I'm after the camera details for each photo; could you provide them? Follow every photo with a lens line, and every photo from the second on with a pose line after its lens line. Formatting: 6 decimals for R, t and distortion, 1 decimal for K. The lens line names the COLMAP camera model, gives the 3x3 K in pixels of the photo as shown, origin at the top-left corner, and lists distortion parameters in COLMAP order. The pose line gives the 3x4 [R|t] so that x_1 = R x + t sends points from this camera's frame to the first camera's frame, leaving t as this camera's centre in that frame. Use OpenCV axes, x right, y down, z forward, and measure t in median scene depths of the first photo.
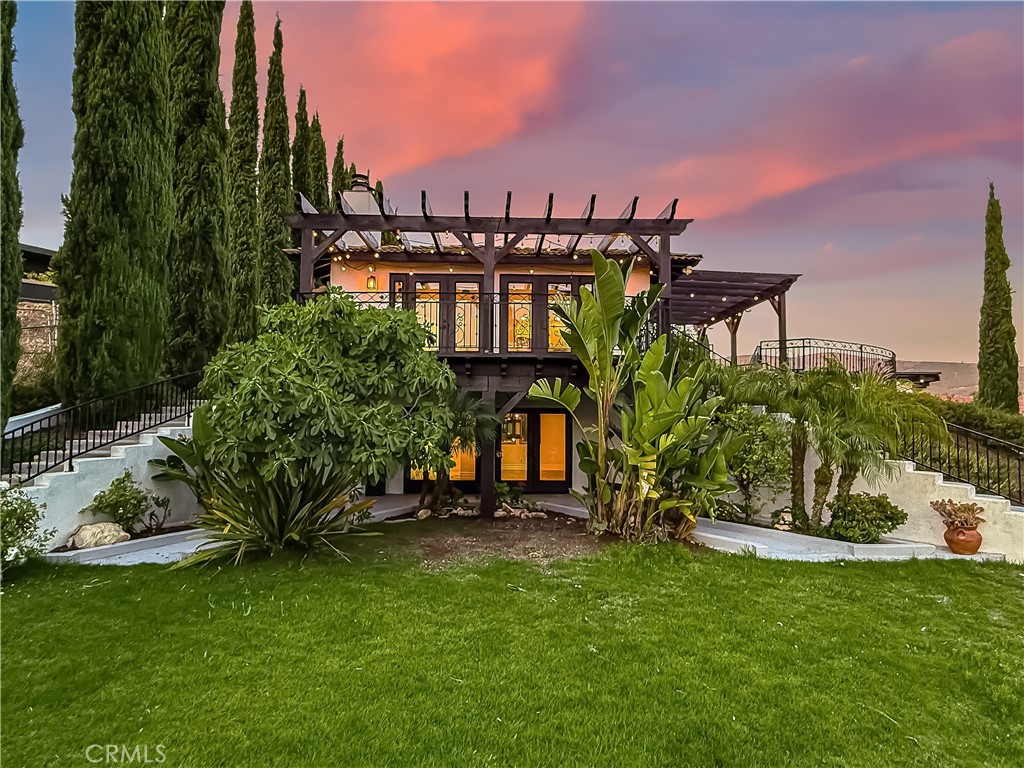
lens RADIAL K [[596.0, 0, 513.7], [0, 596.0, 385.2], [0, 0, 1]] dist [0.003768, -0.002138]
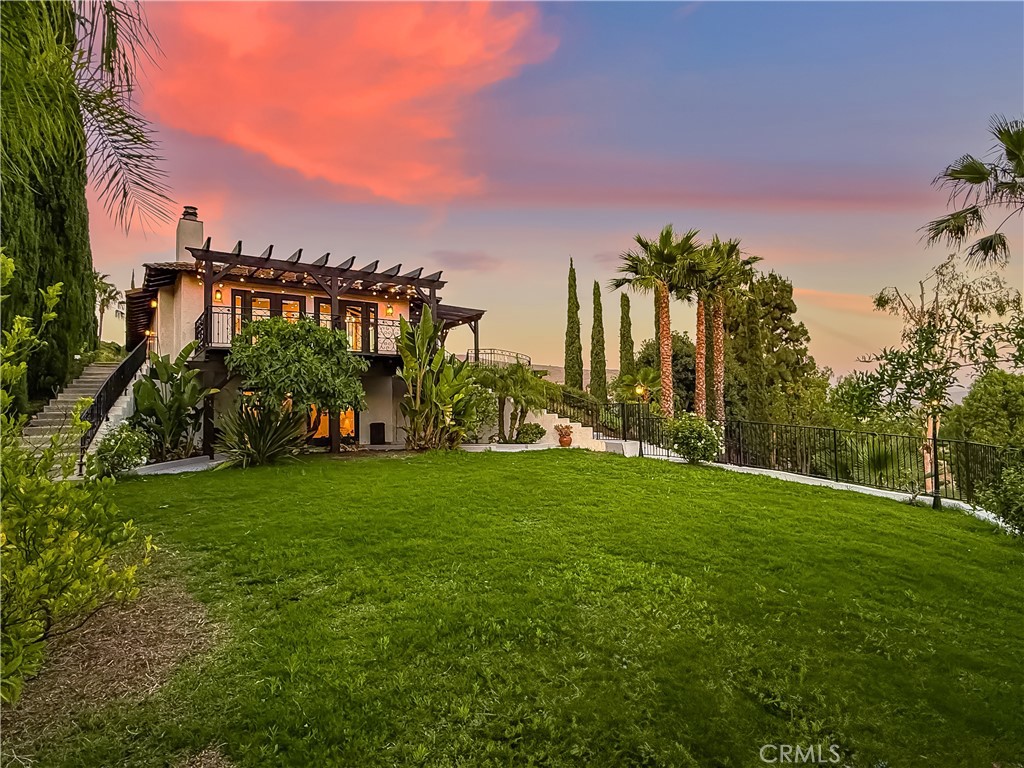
lens RADIAL K [[571.3, 0, 513.2], [0, 571.3, 384.4], [0, 0, 1]] dist [-0.003747, -0.000248]
pose [[0.834605, 0.005783, 0.550819, -0.516680], [-0.008553, 0.999960, 0.002460, 0.030159], [-0.550783, -0.006765, 0.834621, -0.595868]]
